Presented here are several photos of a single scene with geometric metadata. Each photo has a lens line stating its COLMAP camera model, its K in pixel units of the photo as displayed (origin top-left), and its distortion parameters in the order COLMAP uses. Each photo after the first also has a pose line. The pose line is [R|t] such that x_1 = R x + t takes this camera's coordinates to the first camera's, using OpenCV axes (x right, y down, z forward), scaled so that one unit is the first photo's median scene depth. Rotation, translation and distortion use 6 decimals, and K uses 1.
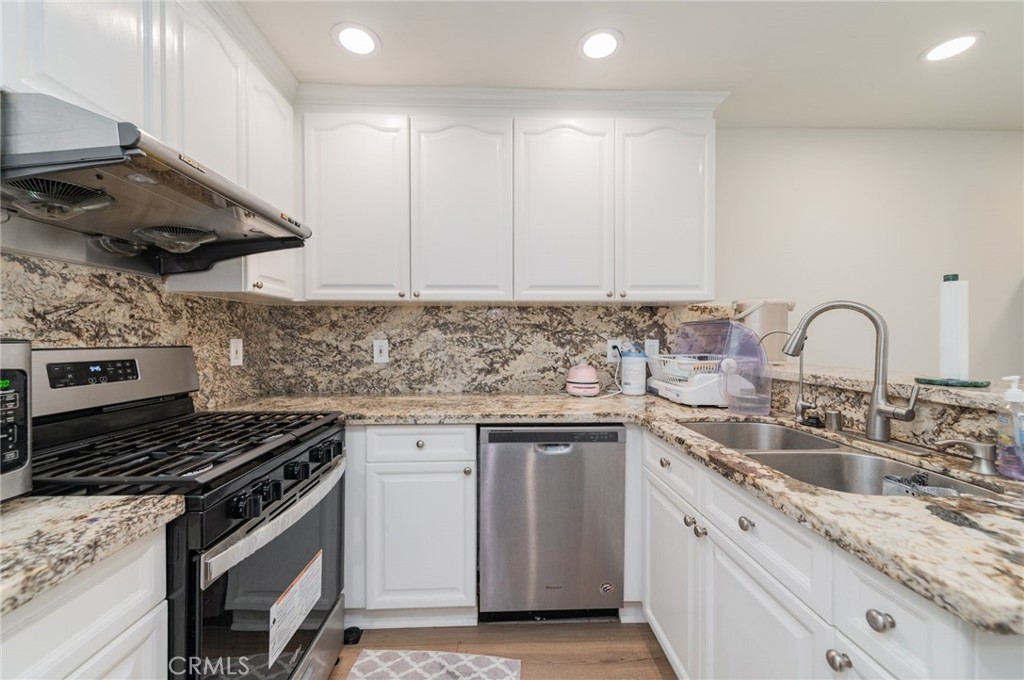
lens RADIAL K [[400.2, 0, 515.5], [0, 400.2, 336.2], [0, 0, 1]] dist [0.000928, 0.000142]
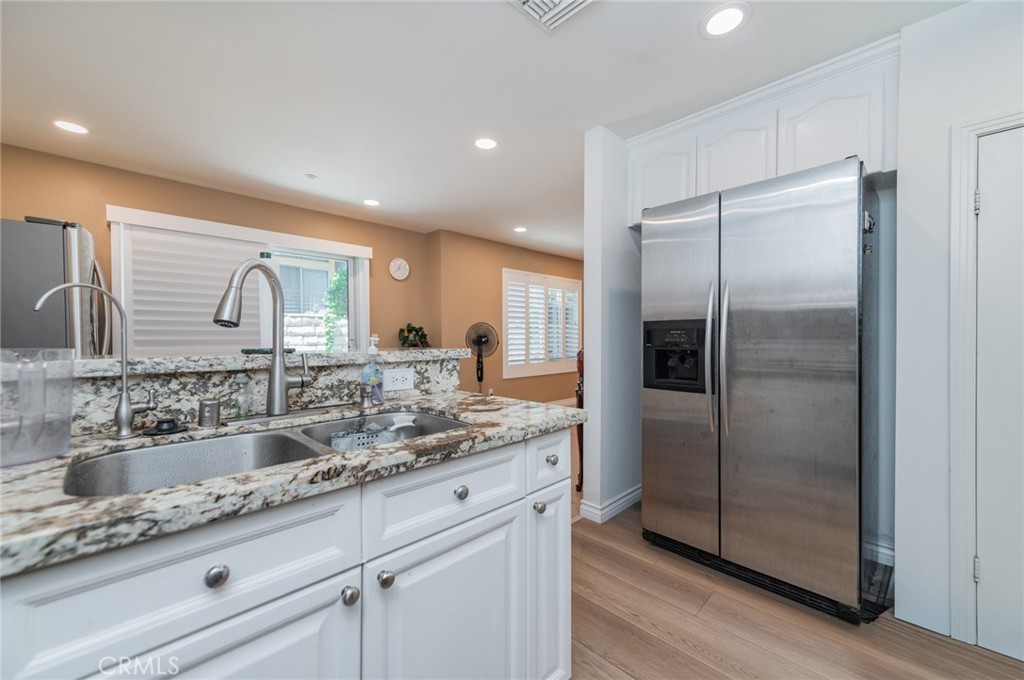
lens RADIAL K [[400.2, 0, 515.5], [0, 400.2, 336.2], [0, 0, 1]] dist [0.000928, 0.000142]
pose [[-0.673713, 0.005019, 0.738976, -0.187097], [0.001578, 0.999984, -0.005353, 0.087073], [-0.738992, -0.002440, -0.673710, 1.339214]]
